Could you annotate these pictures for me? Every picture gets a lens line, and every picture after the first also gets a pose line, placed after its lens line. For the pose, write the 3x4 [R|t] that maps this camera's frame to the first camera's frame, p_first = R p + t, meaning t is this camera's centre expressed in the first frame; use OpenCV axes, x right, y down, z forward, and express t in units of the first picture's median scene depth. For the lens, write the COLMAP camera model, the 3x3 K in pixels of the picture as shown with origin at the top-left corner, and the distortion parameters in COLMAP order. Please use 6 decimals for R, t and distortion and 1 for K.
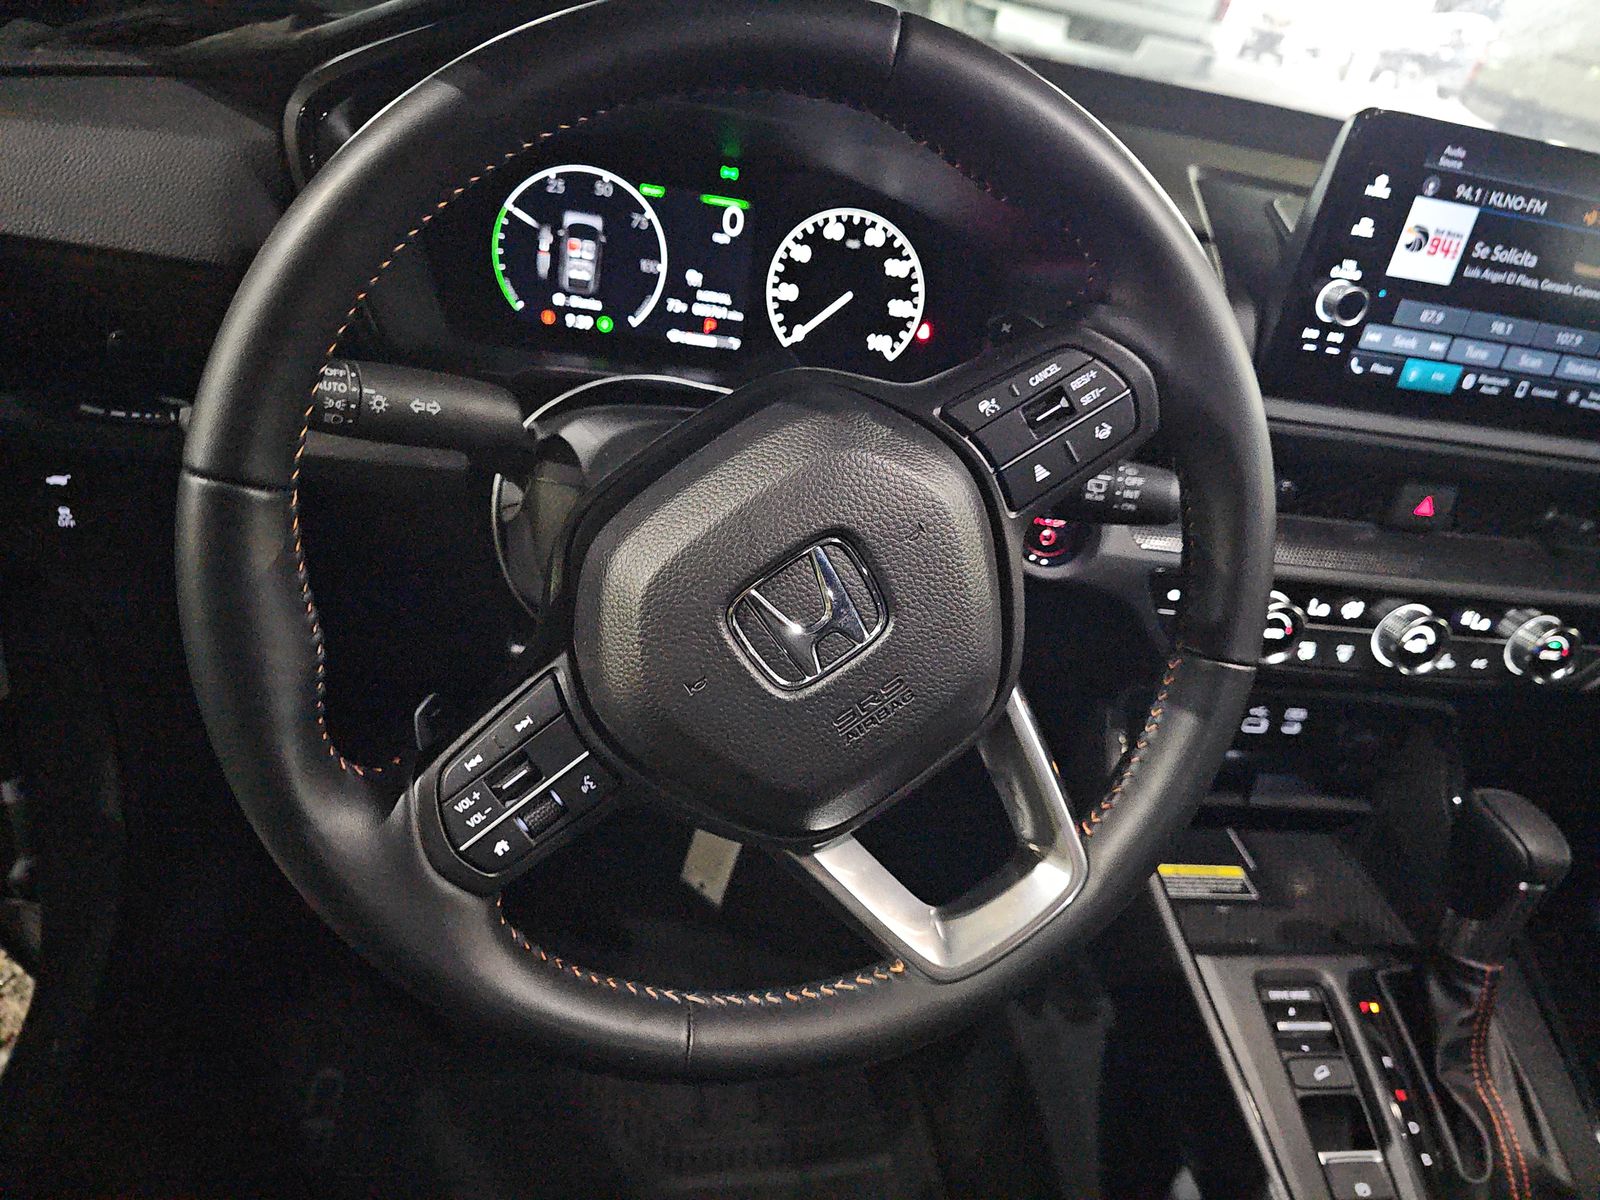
lens RADIAL K [[1077.2, 0, 795.5], [0, 1077.2, 606.0], [0, 0, 1]] dist [0.002094, -0.016995]
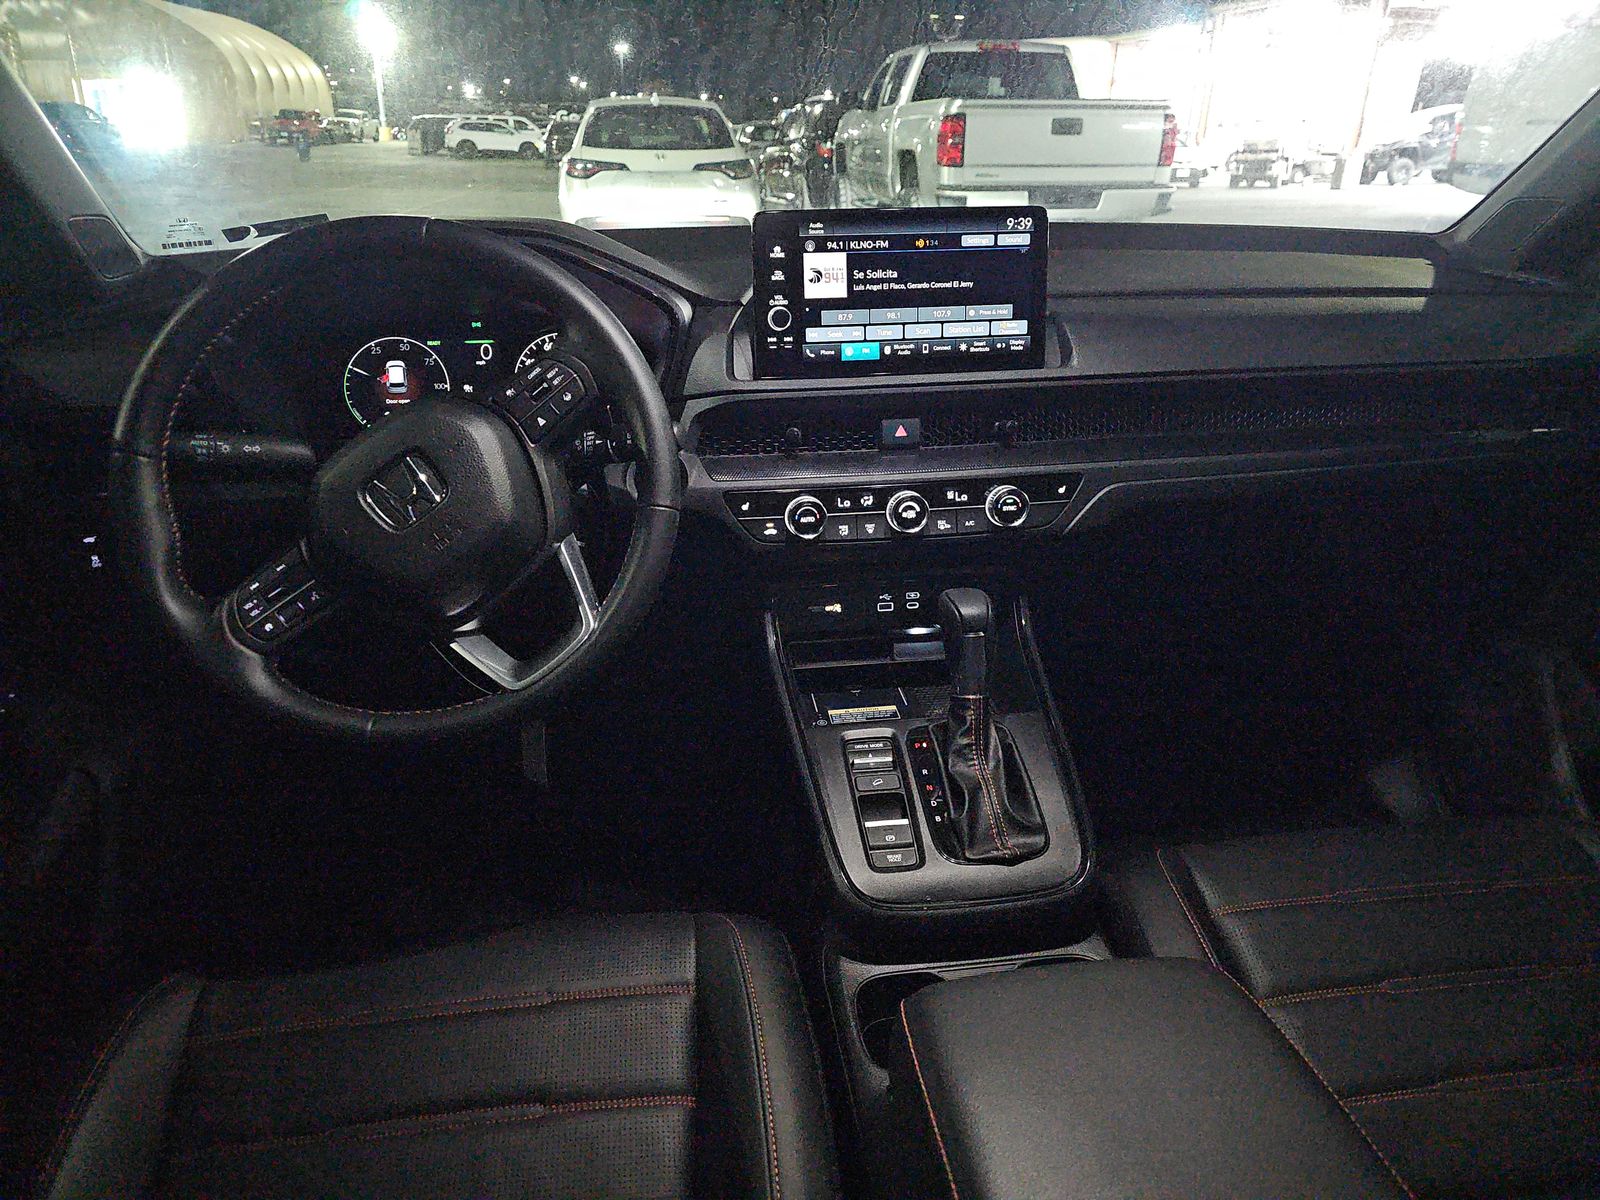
lens RADIAL K [[1077.2, 0, 836.4], [0, 1077.2, 611.2], [0, 0, 1]] dist [0.002094, -0.016995]
pose [[0.981914, -0.176722, -0.067926, 0.519472], [0.164271, 0.973615, -0.158396, 0.384848], [0.094126, 0.144373, 0.985036, -0.523192]]
